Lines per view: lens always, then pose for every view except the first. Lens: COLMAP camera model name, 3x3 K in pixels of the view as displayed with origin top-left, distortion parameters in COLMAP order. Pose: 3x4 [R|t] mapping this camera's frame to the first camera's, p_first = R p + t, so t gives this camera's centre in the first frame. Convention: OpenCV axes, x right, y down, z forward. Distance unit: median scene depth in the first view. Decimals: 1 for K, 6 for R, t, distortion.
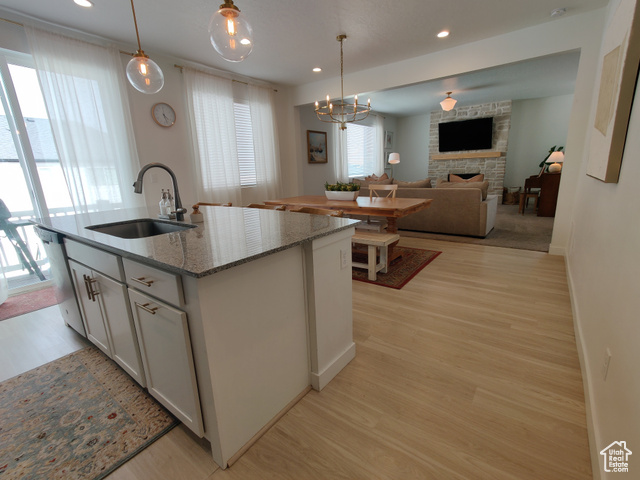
lens RADIAL K [[300.7, 0, 320.8], [0, 300.7, 241.2], [0, 0, 1]] dist [-0.003428, 0.007973]
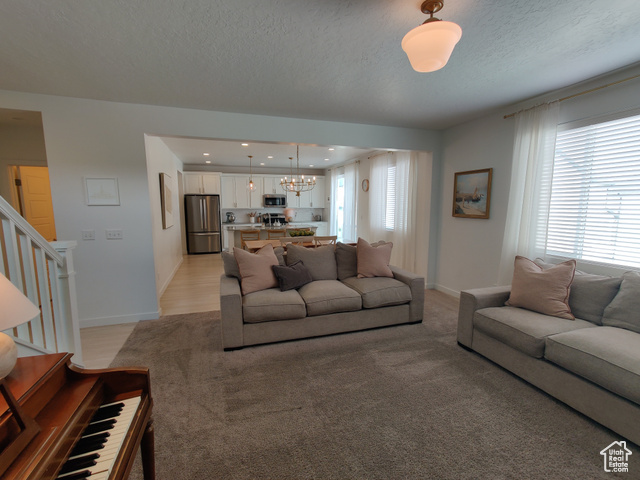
lens RADIAL K [[300.7, 0, 321.3], [0, 300.7, 239.4], [0, 0, 1]] dist [-0.003428, 0.007973]
pose [[-0.567552, 0.137186, -0.811828, 0.600688], [-0.172486, 0.944329, 0.280162, -0.288187], [0.805067, 0.299035, -0.512293, 0.914419]]
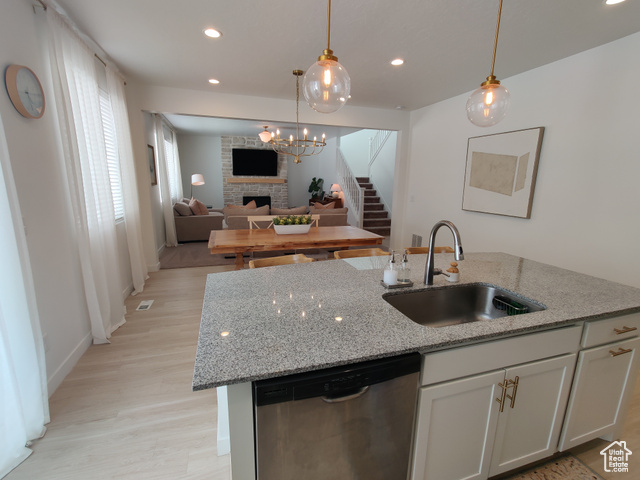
lens RADIAL K [[300.7, 0, 321.3], [0, 300.7, 240.1], [0, 0, 1]] dist [-0.003428, 0.007973]
pose [[0.574465, -0.116504, 0.810195, -0.330779], [0.155423, 0.987337, 0.031774, -0.066315], [-0.803637, 0.107670, 0.585298, 0.184395]]
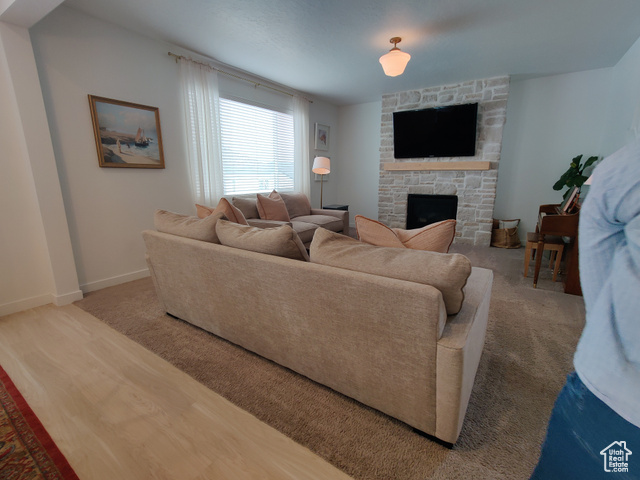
lens RADIAL K [[300.7, 0, 321.9], [0, 300.7, 239.6], [0, 0, 1]] dist [-0.003428, 0.007973]
pose [[0.998188, 0.026652, 0.053946, 0.230378], [-0.025311, 0.999357, -0.025390, -0.115446], [-0.054588, 0.023979, 0.998221, 0.413307]]
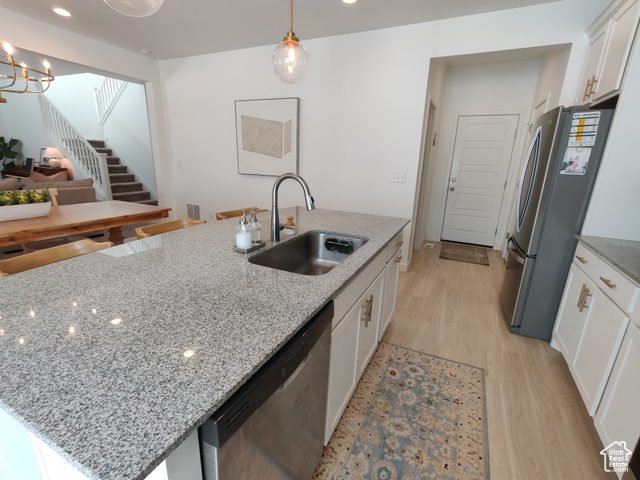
lens RADIAL K [[300.7, 0, 318.8], [0, 300.7, 240.1], [0, 0, 1]] dist [-0.003428, 0.007973]
pose [[-0.185597, -0.233931, 0.954374, -0.323843], [0.205724, 0.940474, 0.270530, -0.068184], [-0.960849, 0.246547, -0.126424, 0.249578]]
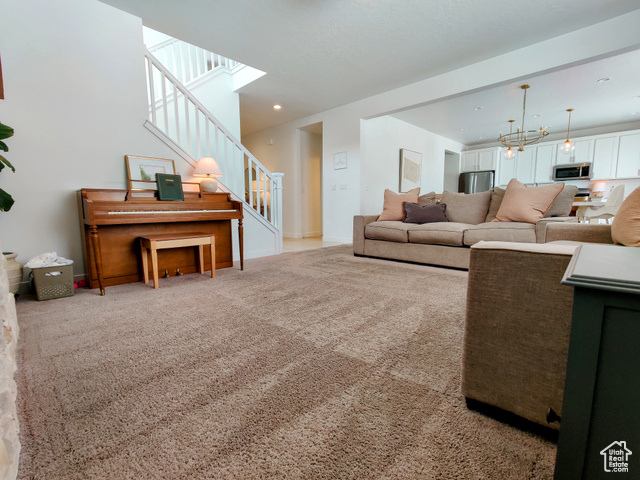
lens RADIAL K [[300.7, 0, 320.5], [0, 300.7, 241.7], [0, 0, 1]] dist [-0.003428, 0.007973]
pose [[-0.989678, 0.032199, 0.139644, 0.366879], [0.078491, 0.937069, 0.340208, -0.243148], [-0.119902, 0.347657, -0.929924, 1.169814]]
